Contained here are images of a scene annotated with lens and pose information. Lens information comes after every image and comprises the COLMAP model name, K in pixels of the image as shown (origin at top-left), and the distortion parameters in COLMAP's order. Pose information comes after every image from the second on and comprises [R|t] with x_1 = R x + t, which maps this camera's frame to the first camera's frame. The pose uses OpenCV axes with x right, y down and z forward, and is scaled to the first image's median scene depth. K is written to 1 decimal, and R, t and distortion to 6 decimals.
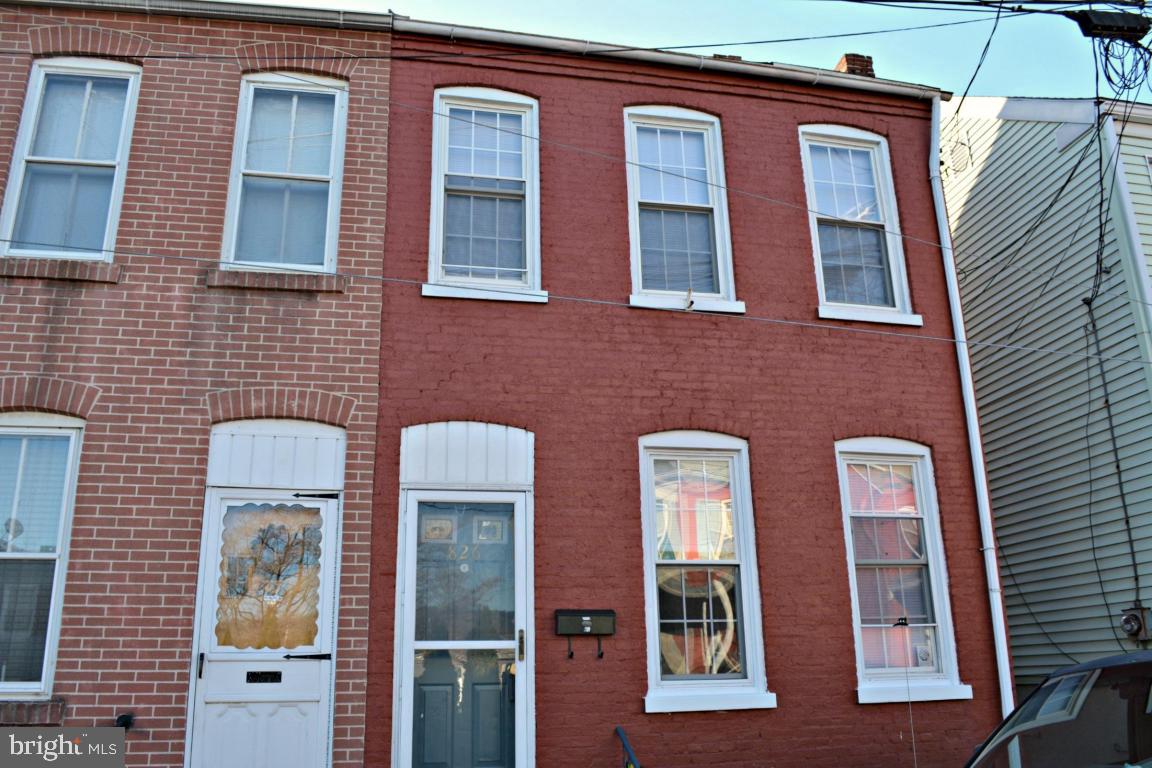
lens RADIAL K [[952.4, 0, 578.5], [0, 952.4, 383.3], [0, 0, 1]] dist [-0.080732, 0.008941]
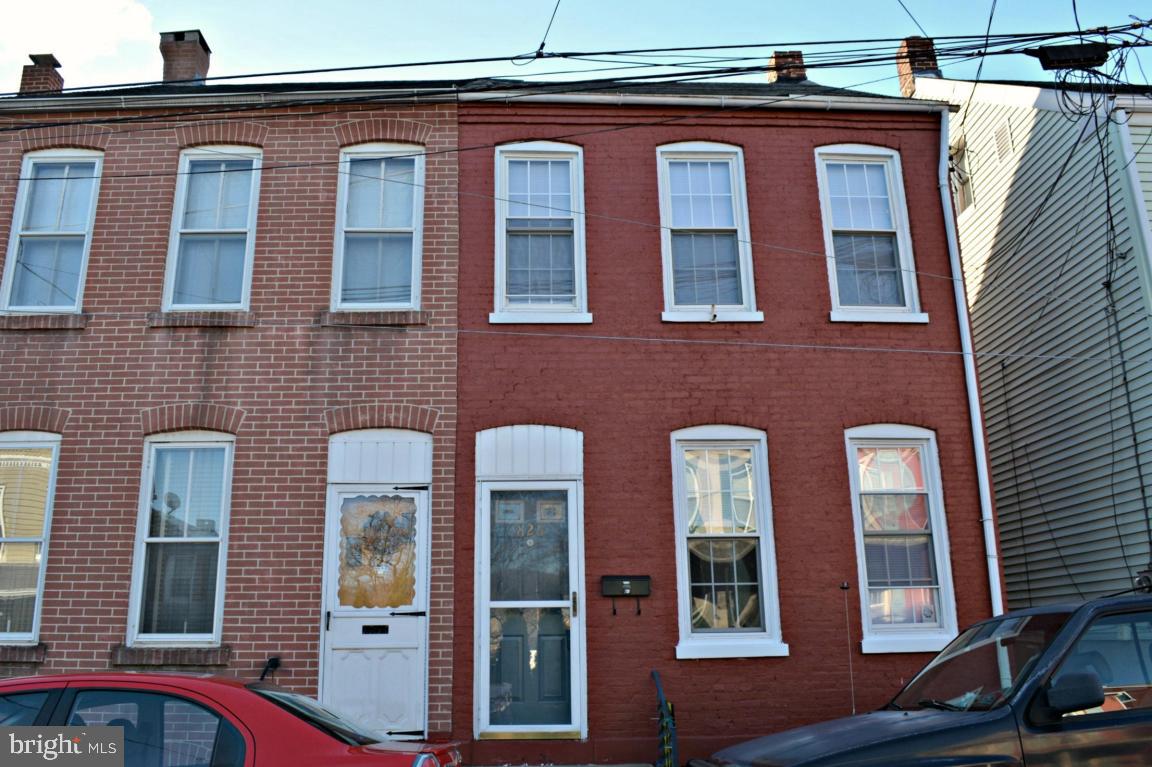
lens RADIAL K [[952.4, 0, 548.8], [0, 952.4, 369.6], [0, 0, 1]] dist [-0.080732, 0.008941]
pose [[0.986042, -0.039070, -0.161846, 0.108667], [0.043103, 0.998840, 0.021486, -0.054938], [0.160819, -0.028162, 0.986582, -0.207980]]
